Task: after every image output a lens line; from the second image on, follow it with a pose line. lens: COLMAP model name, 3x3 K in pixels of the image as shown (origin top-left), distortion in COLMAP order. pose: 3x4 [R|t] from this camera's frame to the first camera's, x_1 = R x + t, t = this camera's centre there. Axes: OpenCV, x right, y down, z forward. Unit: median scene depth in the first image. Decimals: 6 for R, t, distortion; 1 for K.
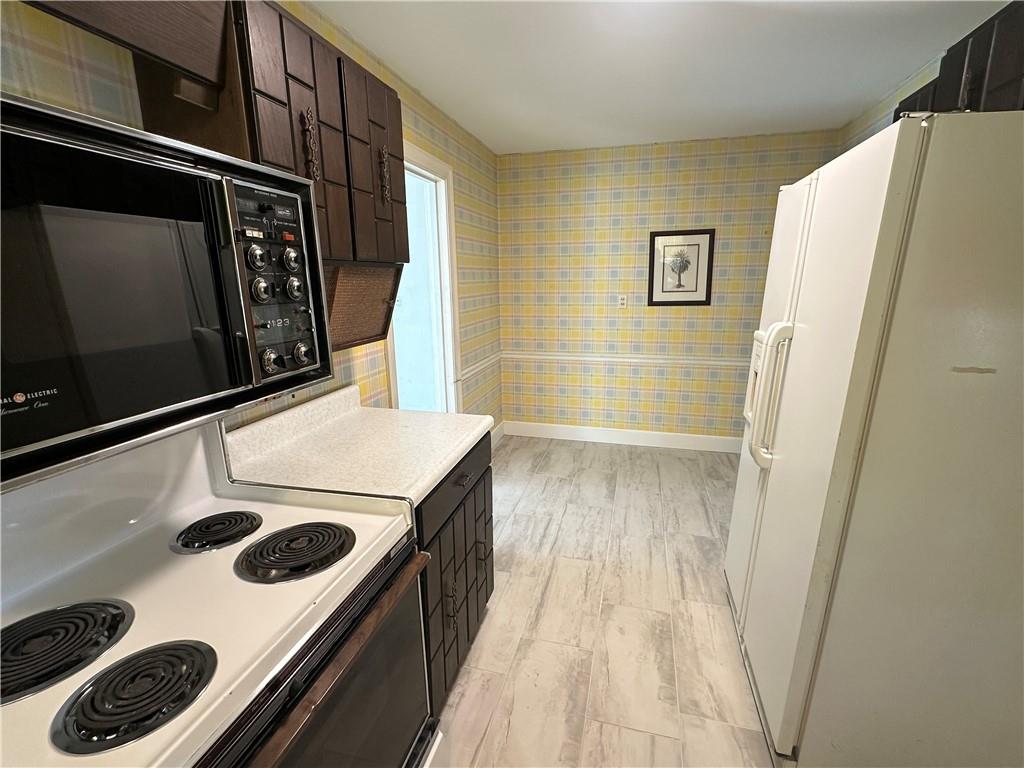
lens RADIAL K [[471.6, 0, 514.0], [0, 471.6, 389.8], [0, 0, 1]] dist [-0.003275, -0.000423]
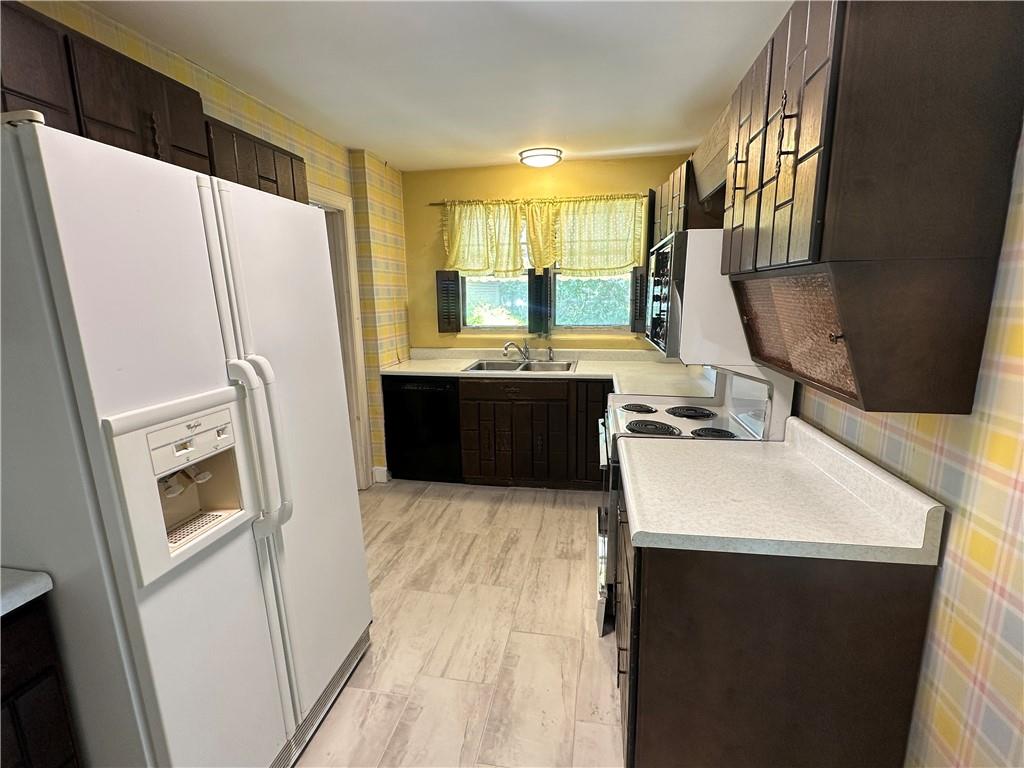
lens RADIAL K [[471.6, 0, 512.4], [0, 471.6, 387.6], [0, 0, 1]] dist [-0.003275, -0.000423]
pose [[-0.996150, 0.043785, -0.075946, 0.158966], [0.007023, 0.903408, 0.428725, -0.405280], [0.087382, 0.426541, -0.900237, 1.627701]]
